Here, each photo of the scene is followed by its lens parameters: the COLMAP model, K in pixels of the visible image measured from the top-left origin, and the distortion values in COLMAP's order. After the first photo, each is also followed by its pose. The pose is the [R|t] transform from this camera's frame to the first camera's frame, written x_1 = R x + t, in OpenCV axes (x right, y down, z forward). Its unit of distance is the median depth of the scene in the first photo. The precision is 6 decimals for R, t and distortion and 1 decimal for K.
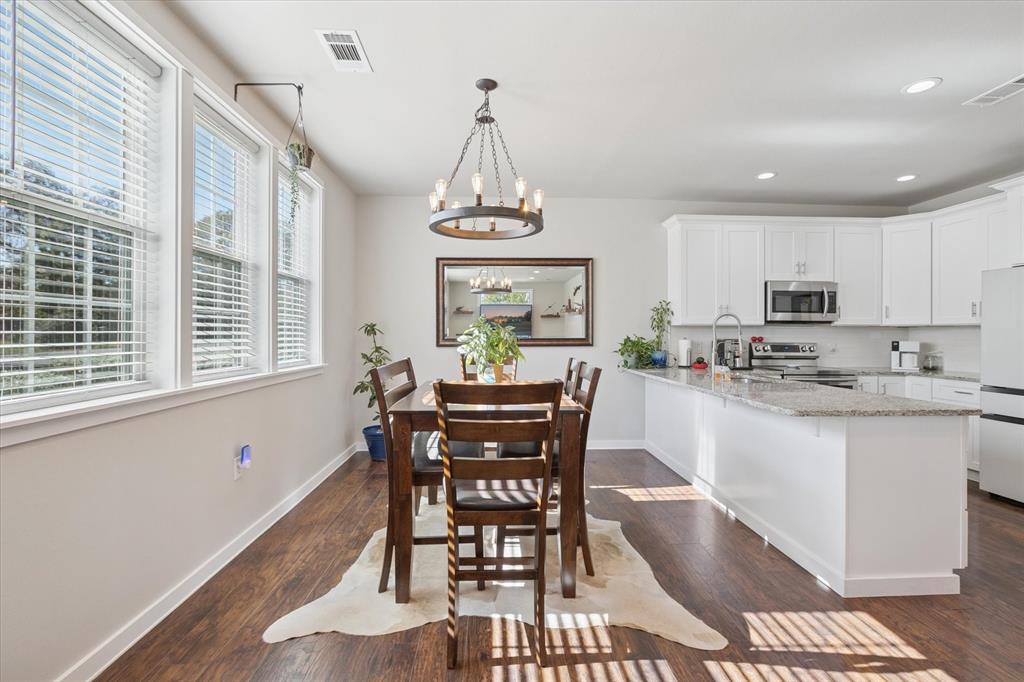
lens RADIAL K [[459.5, 0, 516.7], [0, 459.5, 334.5], [0, 0, 1]] dist [-0.017870, 0.007528]
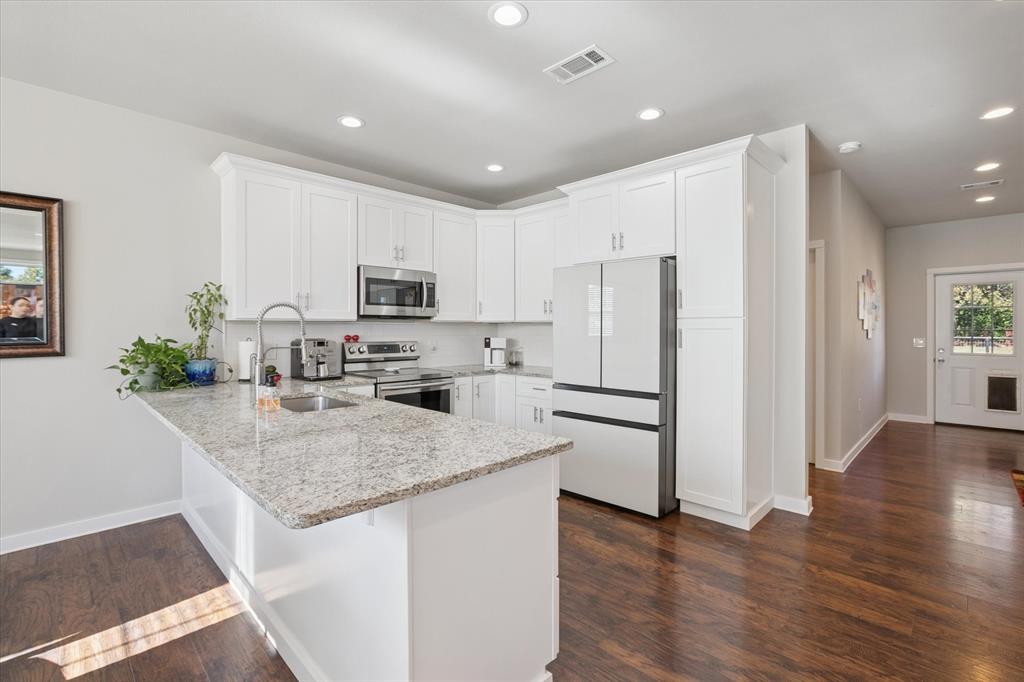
lens RADIAL K [[459.5, 0, 508.0], [0, 459.5, 330.2], [0, 0, 1]] dist [-0.017870, 0.007528]
pose [[0.744327, -0.007803, 0.667770, 0.209681], [0.005064, 0.999969, 0.006040, -0.007646], [-0.667796, -0.001114, 0.744343, 0.240540]]
